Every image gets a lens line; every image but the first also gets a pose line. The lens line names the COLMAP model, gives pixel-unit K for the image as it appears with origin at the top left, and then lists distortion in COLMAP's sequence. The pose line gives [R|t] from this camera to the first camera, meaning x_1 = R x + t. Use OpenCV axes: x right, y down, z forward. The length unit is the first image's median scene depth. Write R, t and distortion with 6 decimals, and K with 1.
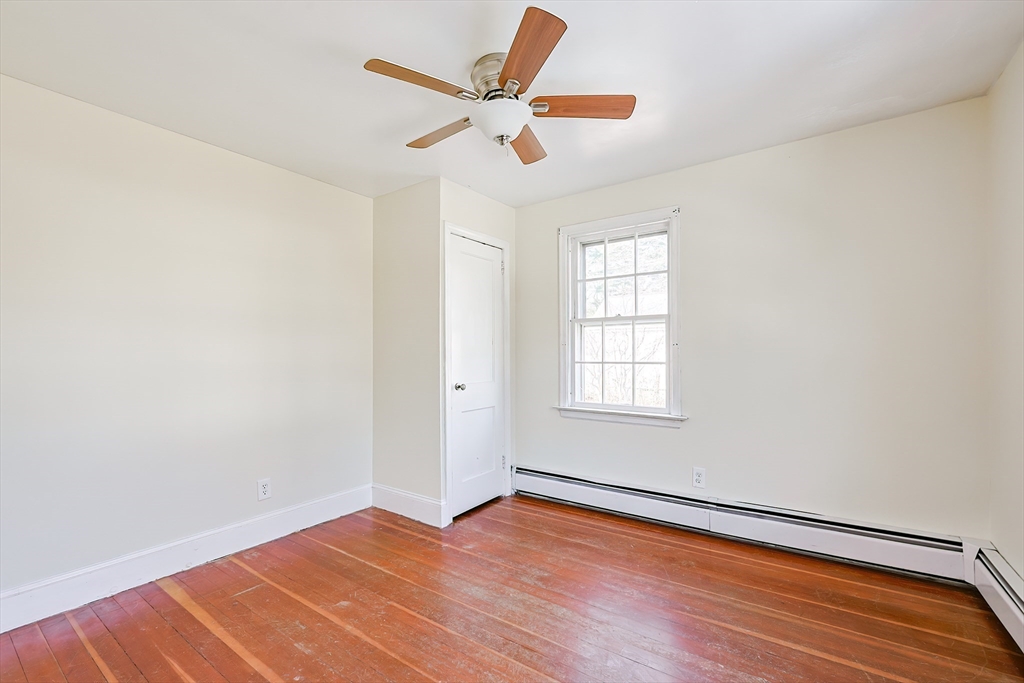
lens RADIAL K [[433.0, 0, 513.0], [0, 433.0, 345.7], [0, 0, 1]] dist [0.005866, -0.000891]
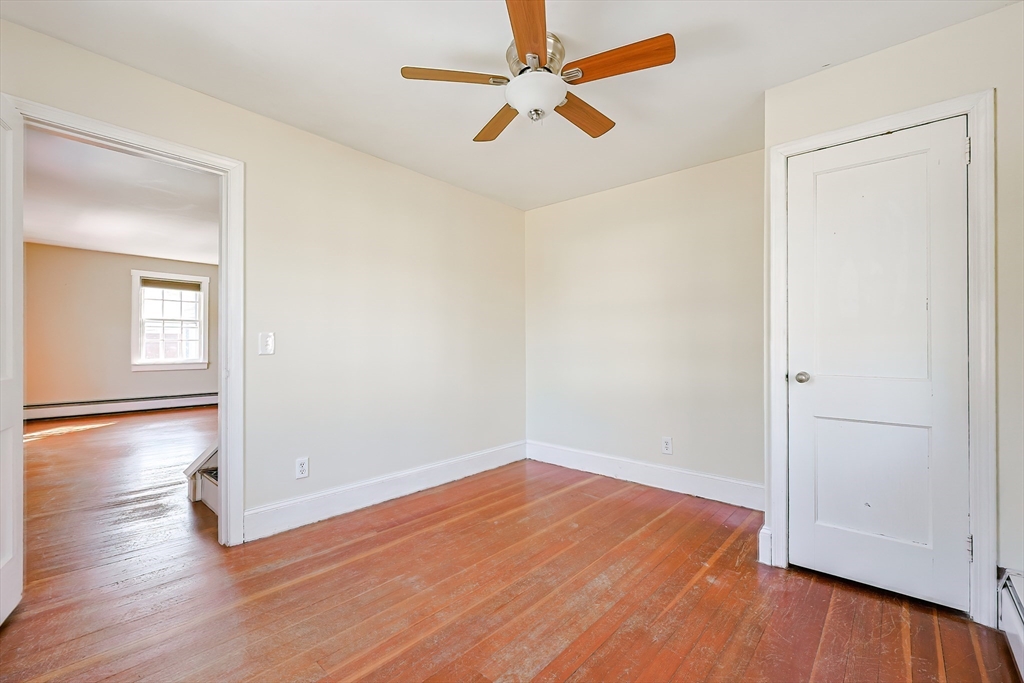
lens RADIAL K [[433.0, 0, 512.6], [0, 433.0, 343.7], [0, 0, 1]] dist [0.005866, -0.000891]
pose [[-0.111543, -0.000227, -0.993760, 0.718895], [0.019420, 0.999809, -0.002408, 0.051928], [0.993570, -0.019567, -0.111518, 0.786807]]
